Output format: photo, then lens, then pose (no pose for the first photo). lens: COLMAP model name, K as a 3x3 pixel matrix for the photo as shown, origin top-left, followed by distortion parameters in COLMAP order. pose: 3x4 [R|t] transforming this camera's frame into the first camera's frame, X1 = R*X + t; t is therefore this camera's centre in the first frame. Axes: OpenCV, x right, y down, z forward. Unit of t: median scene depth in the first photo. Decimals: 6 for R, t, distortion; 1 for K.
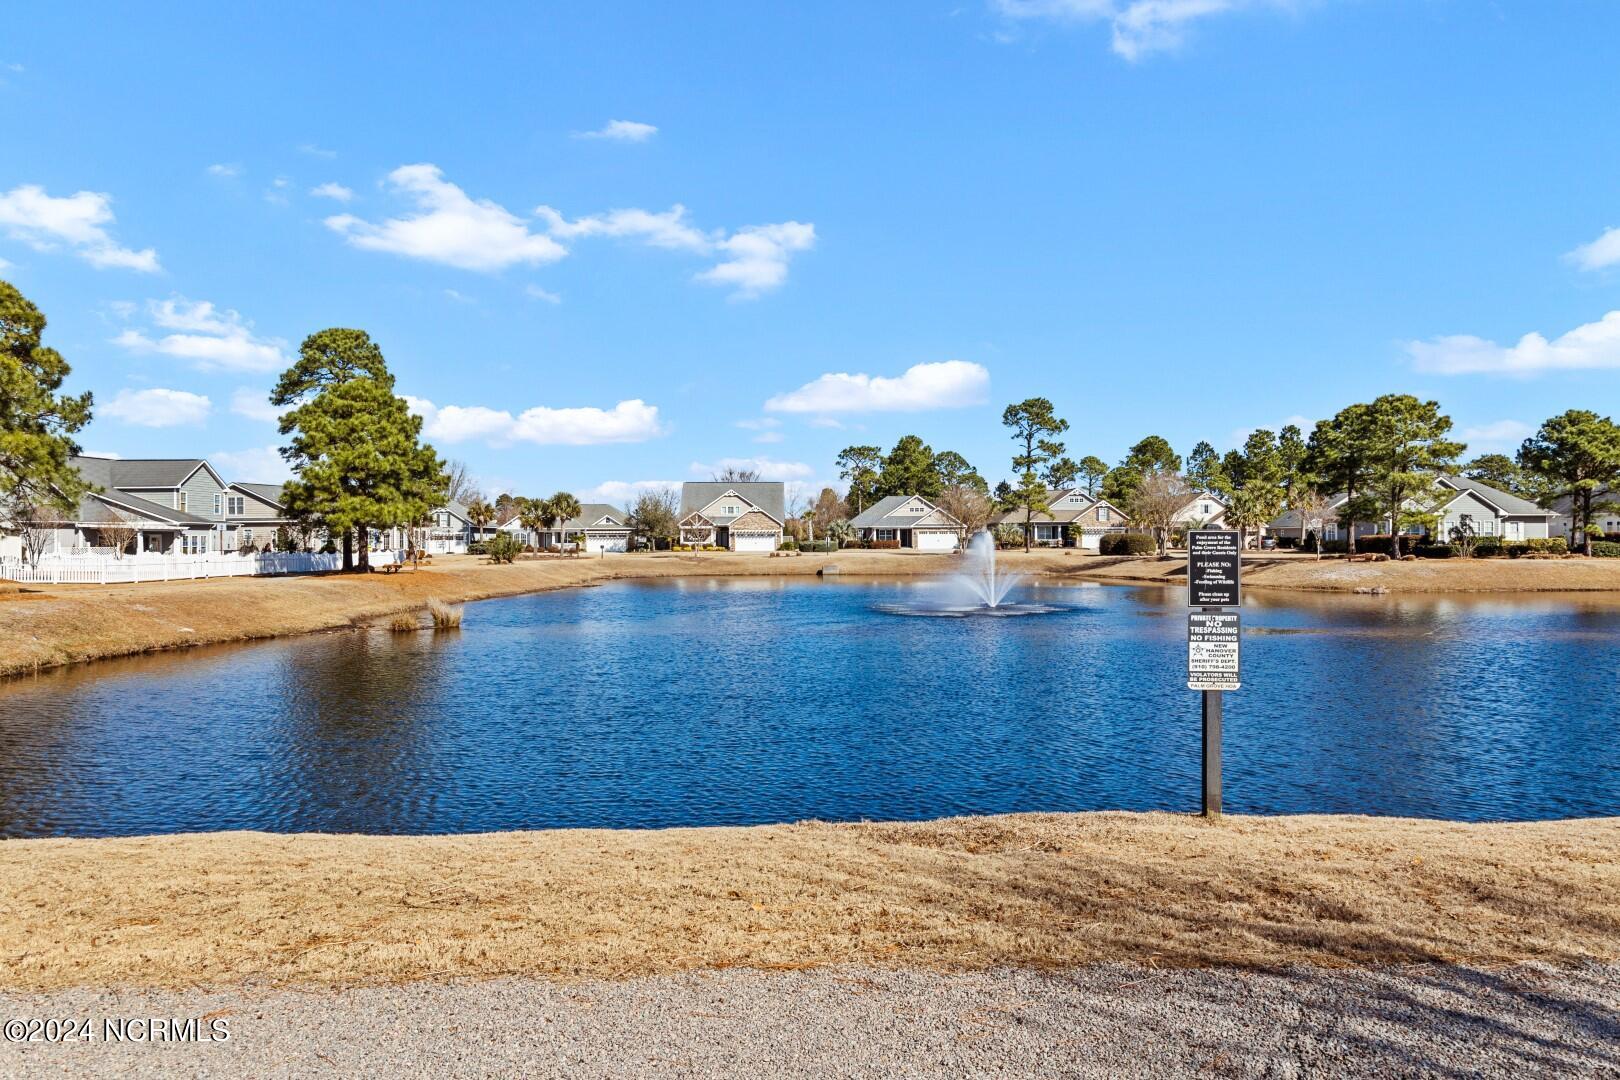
lens RADIAL K [[1121.6, 0, 809.5], [0, 1121.6, 538.0], [0, 0, 1]] dist [-0.007299, -0.000803]
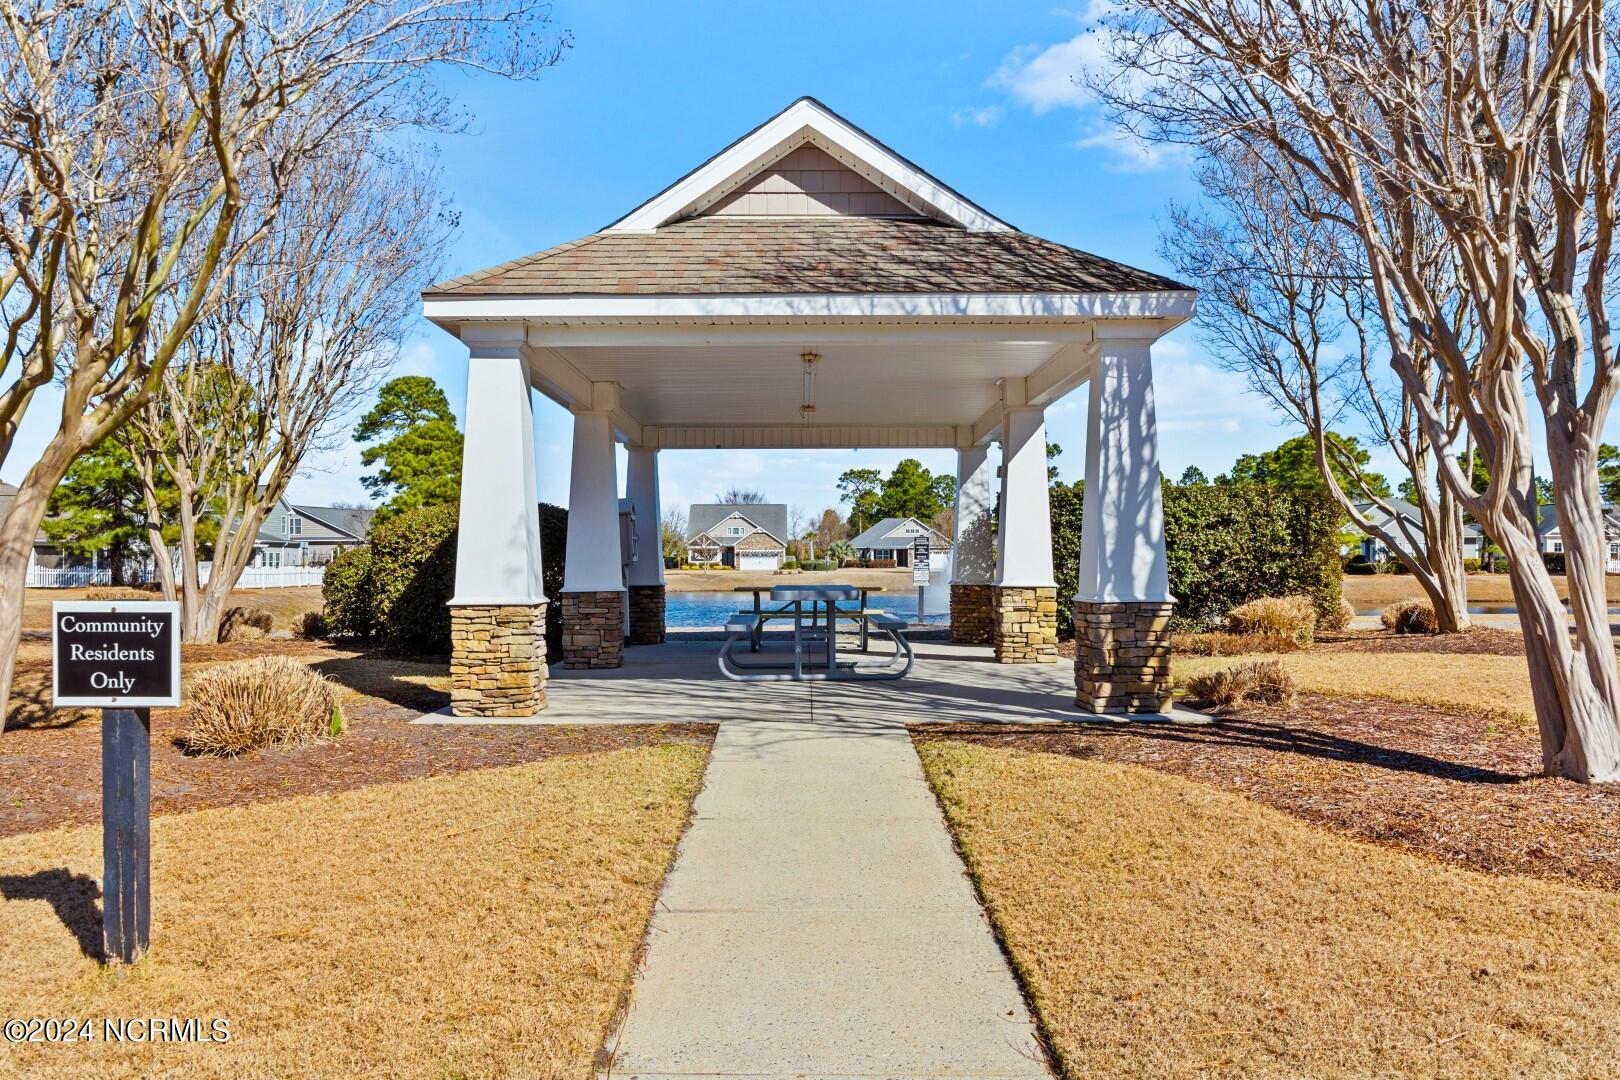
lens RADIAL K [[1213.3, 0, 810.3], [0, 1213.3, 542.4], [0, 0, 1]] dist [0.003884, 0.000392]
pose [[0.999994, 0.002063, -0.002828, 0.002889], [-0.002107, 0.999874, -0.015711, 0.003614], [0.002795, 0.015717, 0.999873, -0.142048]]
